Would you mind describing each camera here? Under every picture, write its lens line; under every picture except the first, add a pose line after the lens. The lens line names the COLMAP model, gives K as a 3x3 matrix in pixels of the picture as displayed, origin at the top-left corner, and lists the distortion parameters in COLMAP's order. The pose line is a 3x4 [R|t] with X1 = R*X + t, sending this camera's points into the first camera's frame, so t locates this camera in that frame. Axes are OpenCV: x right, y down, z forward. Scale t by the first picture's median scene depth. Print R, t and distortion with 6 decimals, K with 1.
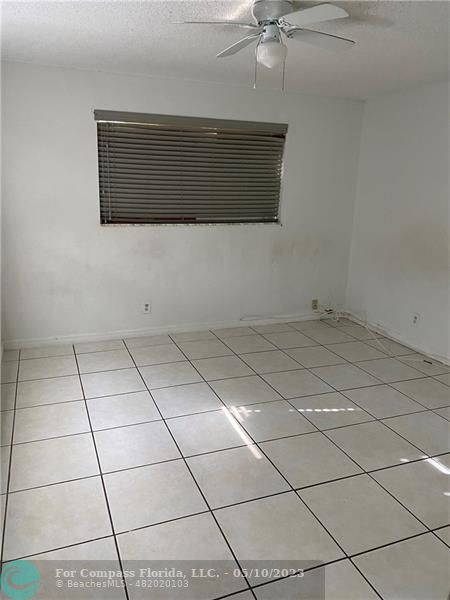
lens RADIAL K [[462.3, 0, 224.6], [0, 462.3, 295.1], [0, 0, 1]] dist [0.032880, -0.012933]
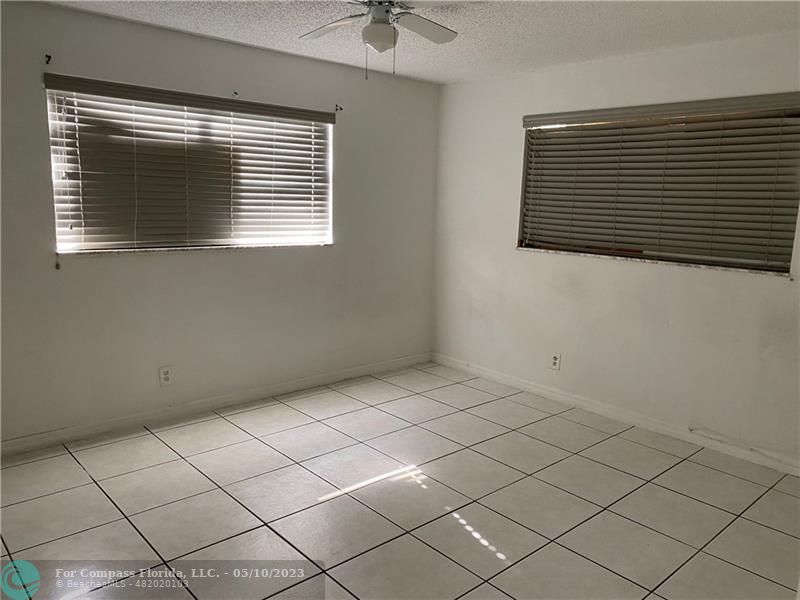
lens RADIAL K [[616.4, 0, 399.1], [0, 616.4, 304.5], [0, 0, 1]] dist [0.032880, -0.012933]
pose [[0.346039, 0.148208, -0.926440, 0.708490], [-0.251164, 0.966038, 0.060729, -0.063471], [0.903977, 0.211673, 0.371511, 0.399715]]
